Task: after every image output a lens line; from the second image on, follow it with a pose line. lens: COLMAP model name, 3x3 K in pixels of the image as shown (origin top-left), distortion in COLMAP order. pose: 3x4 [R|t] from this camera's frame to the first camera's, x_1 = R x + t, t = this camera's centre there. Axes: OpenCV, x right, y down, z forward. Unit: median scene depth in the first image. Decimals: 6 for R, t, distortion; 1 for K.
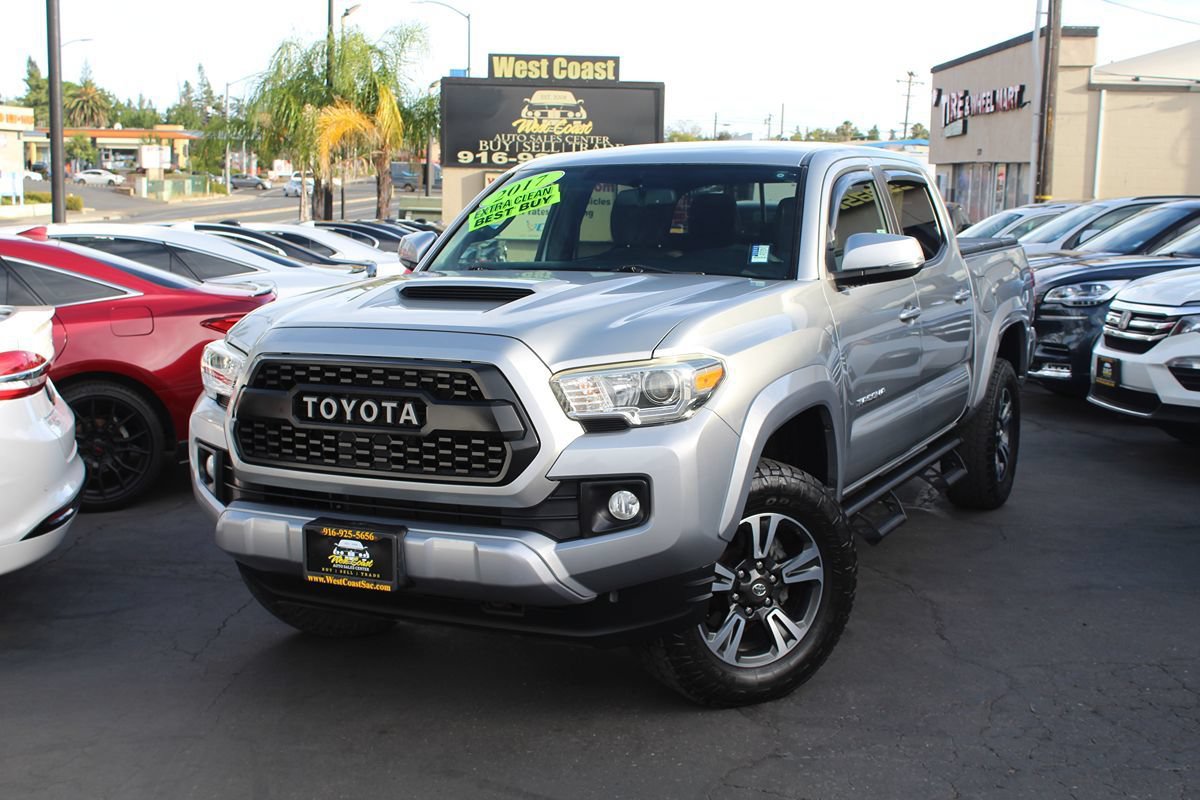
lens RADIAL K [[1554.7, 0, 600.0], [0, 1554.7, 400.0], [0, 0, 1]] dist [-0.067263, 0.088142]
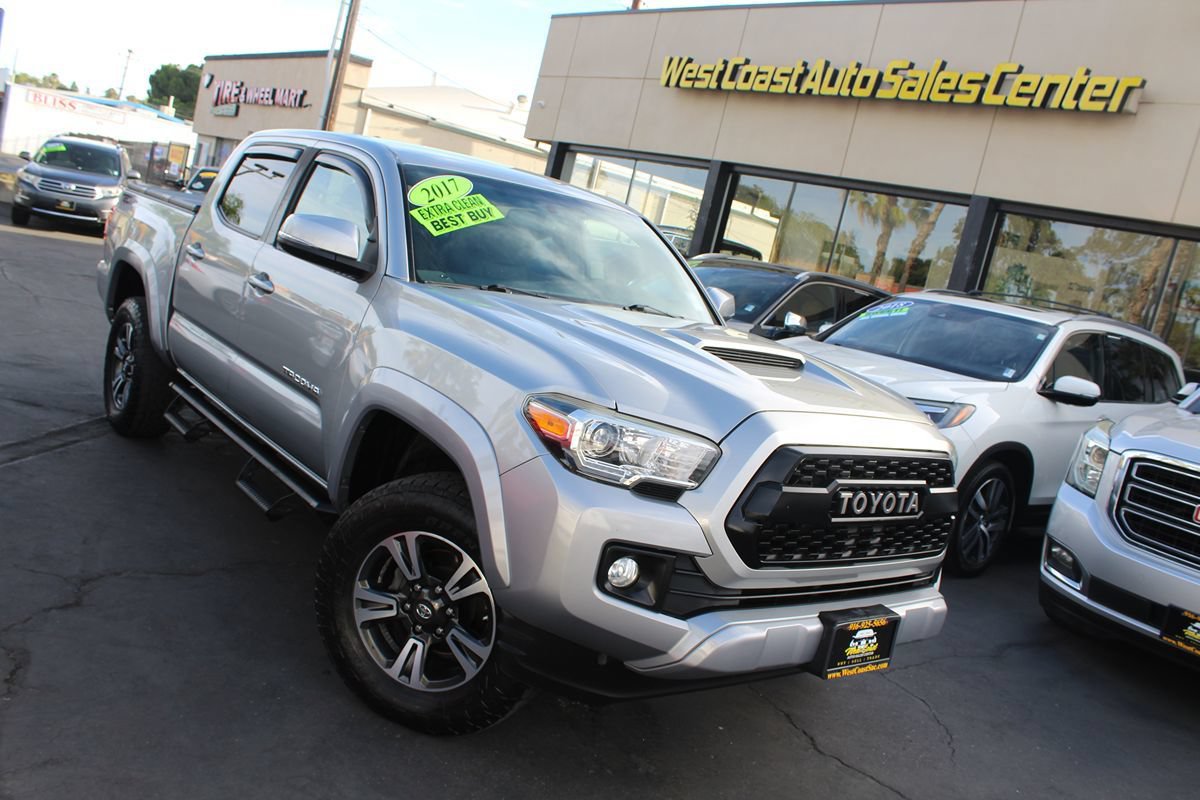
lens RADIAL K [[1050.1, 0, 602.2], [0, 1050.1, 394.5], [0, 0, 1]] dist [-0.165803, 0.150293]
pose [[0.409191, -0.036451, 0.911721, -0.840047], [-0.082374, 0.993646, 0.076697, -0.099576], [-0.908723, -0.106486, 0.403588, 0.901527]]
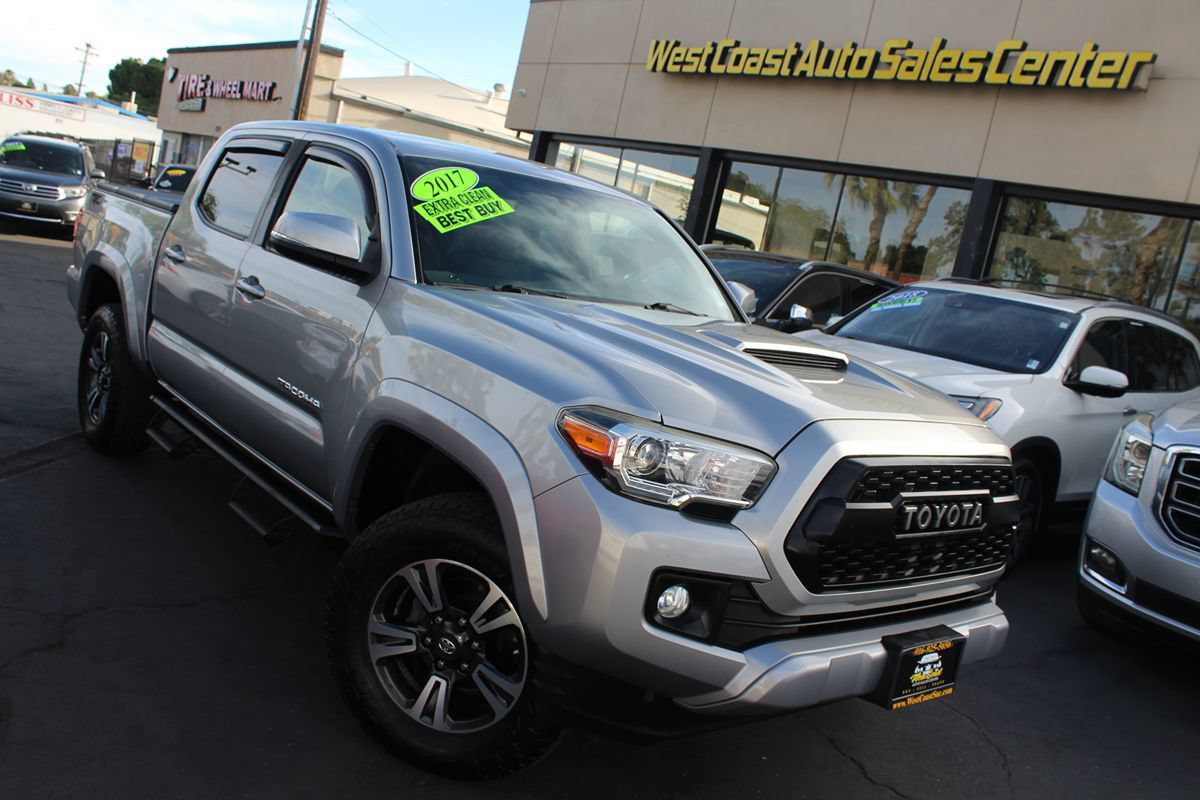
lens RADIAL K [[1074.6, 0, 598.7], [0, 1074.6, 399.7], [0, 0, 1]] dist [-0.161759, 0.154119]
pose [[0.394989, -0.053755, 0.917112, -0.810560], [-0.061807, 0.994470, 0.084908, -0.102546], [-0.916604, -0.090222, 0.389483, 0.951344]]
